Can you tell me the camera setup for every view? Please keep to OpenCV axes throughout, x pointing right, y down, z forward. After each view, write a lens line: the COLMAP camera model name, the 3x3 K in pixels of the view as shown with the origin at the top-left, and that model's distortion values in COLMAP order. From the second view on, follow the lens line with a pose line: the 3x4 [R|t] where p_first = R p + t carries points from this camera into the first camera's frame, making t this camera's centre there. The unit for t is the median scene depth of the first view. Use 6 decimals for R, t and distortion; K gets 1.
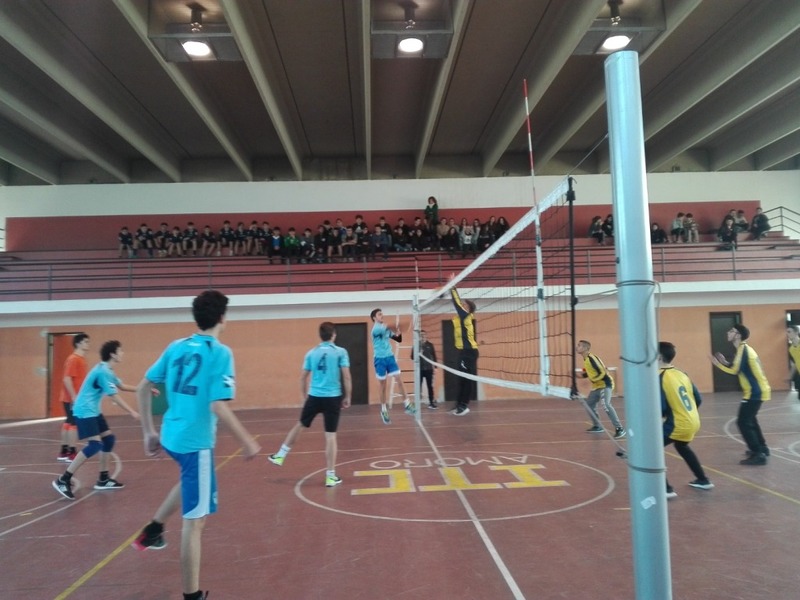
lens RADIAL K [[653.8, 0, 414.2], [0, 653.8, 300.9], [0, 0, 1]] dist [0.127352, -0.219603]
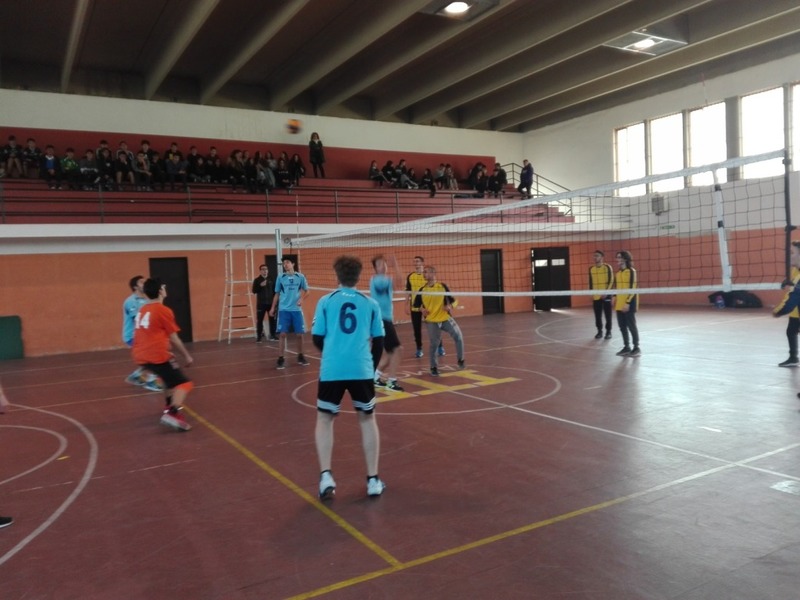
lens RADIAL K [[653.8, 0, 414.2], [0, 653.8, 300.9], [0, 0, 1]] dist [0.127352, -0.219603]
pose [[0.887070, -0.028993, 0.460723, -0.195575], [-0.013472, 0.995975, 0.088616, 0.005941], [-0.461438, -0.084815, 0.883109, -0.005362]]
